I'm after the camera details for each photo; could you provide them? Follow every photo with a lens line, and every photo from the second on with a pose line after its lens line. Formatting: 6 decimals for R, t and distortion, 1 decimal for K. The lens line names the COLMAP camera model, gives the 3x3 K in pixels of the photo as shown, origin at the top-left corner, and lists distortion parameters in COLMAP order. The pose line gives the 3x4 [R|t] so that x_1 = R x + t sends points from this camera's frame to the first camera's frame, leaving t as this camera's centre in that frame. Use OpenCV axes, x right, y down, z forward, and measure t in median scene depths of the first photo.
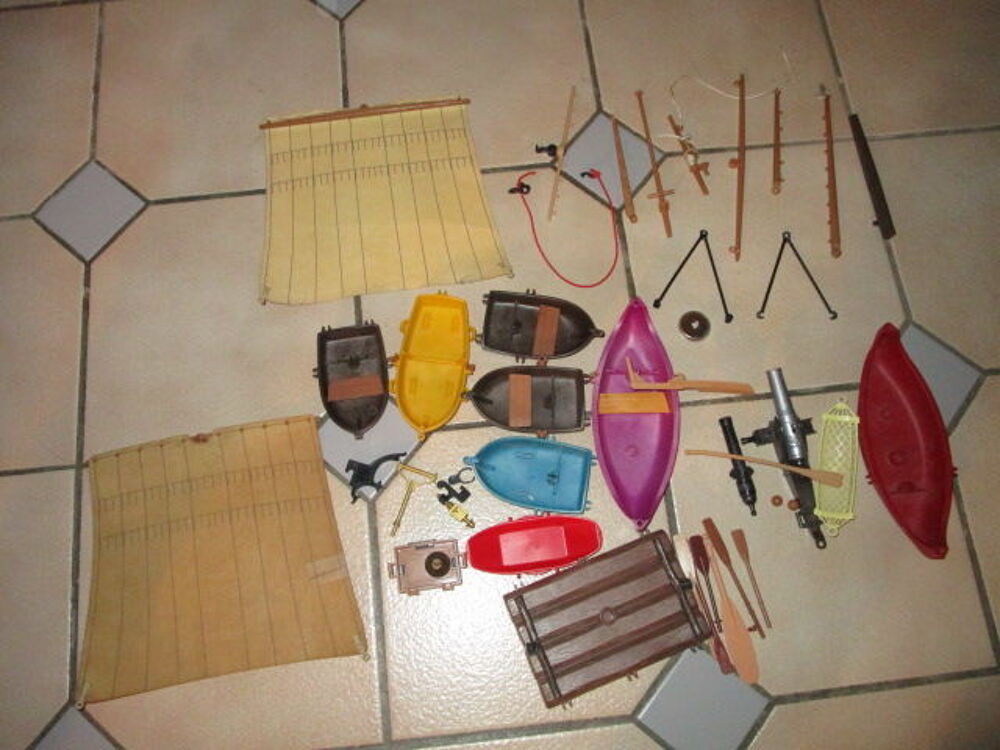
lens RADIAL K [[835.4, 0, 500.0], [0, 835.4, 375.0], [0, 0, 1]] dist [-0.059797, 0.015969]
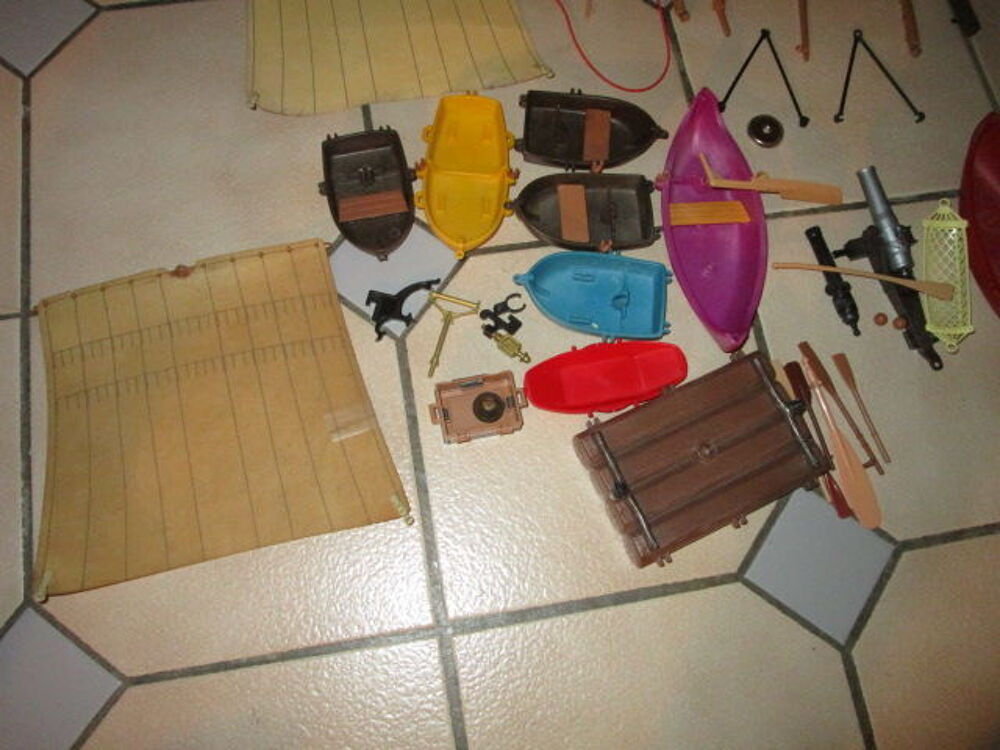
lens RADIAL K [[835.4, 0, 500.0], [0, 835.4, 375.0], [0, 0, 1]] dist [-0.059797, 0.015969]
pose [[0.996514, -0.043069, 0.071451, -0.116501], [0.042933, 0.999072, 0.003435, 0.187308], [-0.071533, -0.000355, 0.997438, 0.182477]]
